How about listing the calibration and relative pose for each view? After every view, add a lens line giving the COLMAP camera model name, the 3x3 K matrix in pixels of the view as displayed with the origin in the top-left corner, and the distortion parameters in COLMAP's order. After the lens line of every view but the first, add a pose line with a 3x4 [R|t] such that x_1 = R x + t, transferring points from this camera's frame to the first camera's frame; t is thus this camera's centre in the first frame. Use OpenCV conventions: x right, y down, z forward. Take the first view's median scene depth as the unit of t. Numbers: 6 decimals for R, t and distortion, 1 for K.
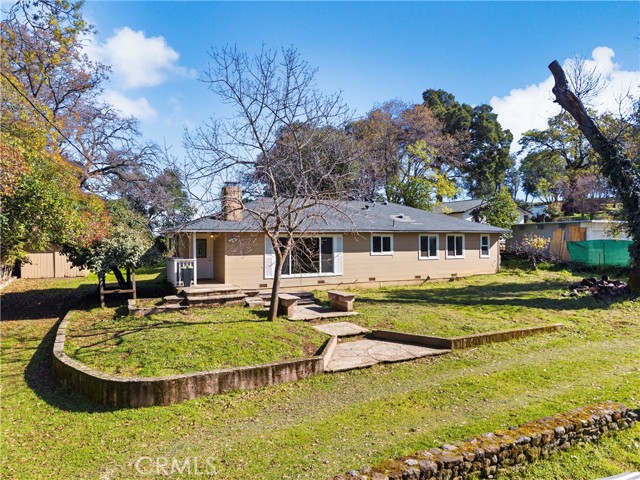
lens RADIAL K [[428.9, 0, 310.8], [0, 428.9, 229.5], [0, 0, 1]] dist [0.025233, -0.024850]
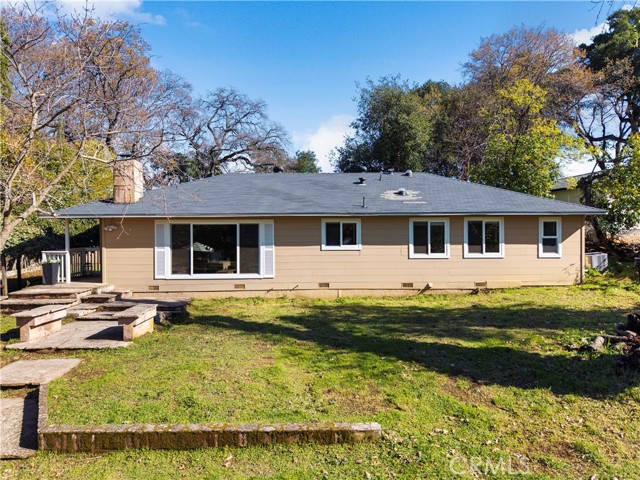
lens RADIAL K [[449.5, 0, 332.7], [0, 449.5, 224.6], [0, 0, 1]] dist [0.019041, -0.015593]
pose [[0.907839, -0.000138, -0.419318, 0.445656], [0.010233, 0.999709, 0.021826, 0.003767], [0.419193, -0.024105, 0.907577, 0.352664]]
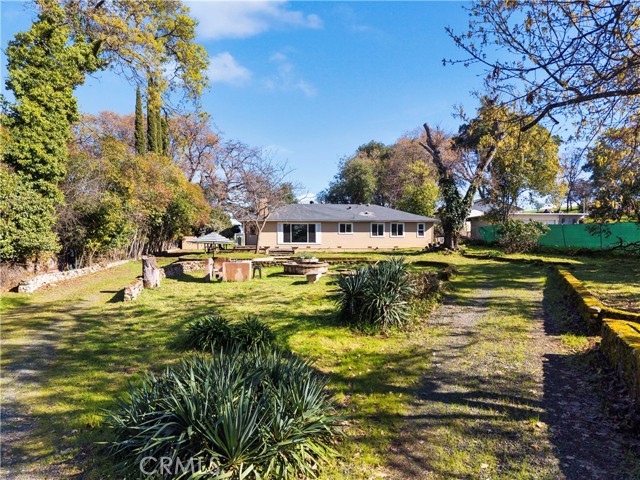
lens RADIAL K [[428.9, 0, 319.3], [0, 428.9, 243.5], [0, 0, 1]] dist [0.025233, -0.024850]
pose [[0.946693, 0.005824, -0.322085, 0.638957], [0.002000, 0.999711, 0.023955, 0.055221], [0.322131, -0.023322, 0.946408, -0.746552]]
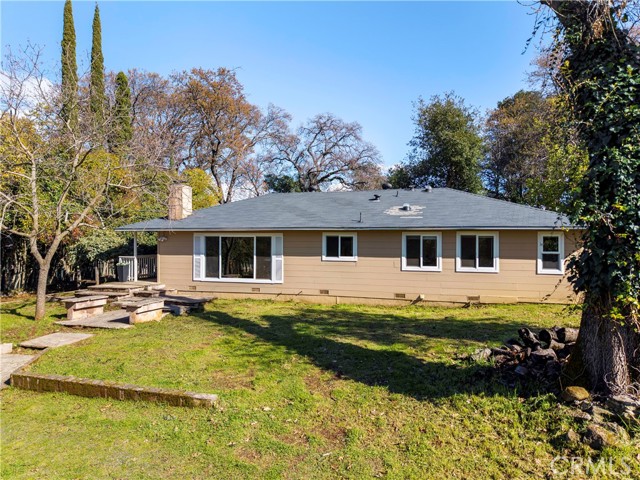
lens RADIAL K [[428.9, 0, 322.0], [0, 428.9, 237.4], [0, 0, 1]] dist [0.025233, -0.024850]
pose [[0.740464, 0.004071, -0.672084, 0.637813], [0.007844, 0.999861, 0.014699, 0.007277], [0.672051, -0.016156, 0.740329, 0.426178]]
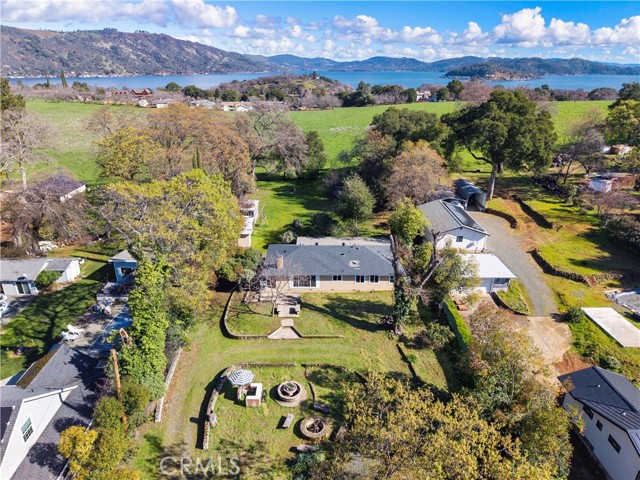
lens RADIAL K [[428.9, 0, 322.8], [0, 428.9, 241.7], [0, 0, 1]] dist [0.025233, -0.024850]
pose [[0.911428, 0.180457, -0.369776, 0.990908], [-0.010977, 0.909037, 0.416571, -1.226128], [0.411313, -0.375615, 0.830503, -1.081845]]
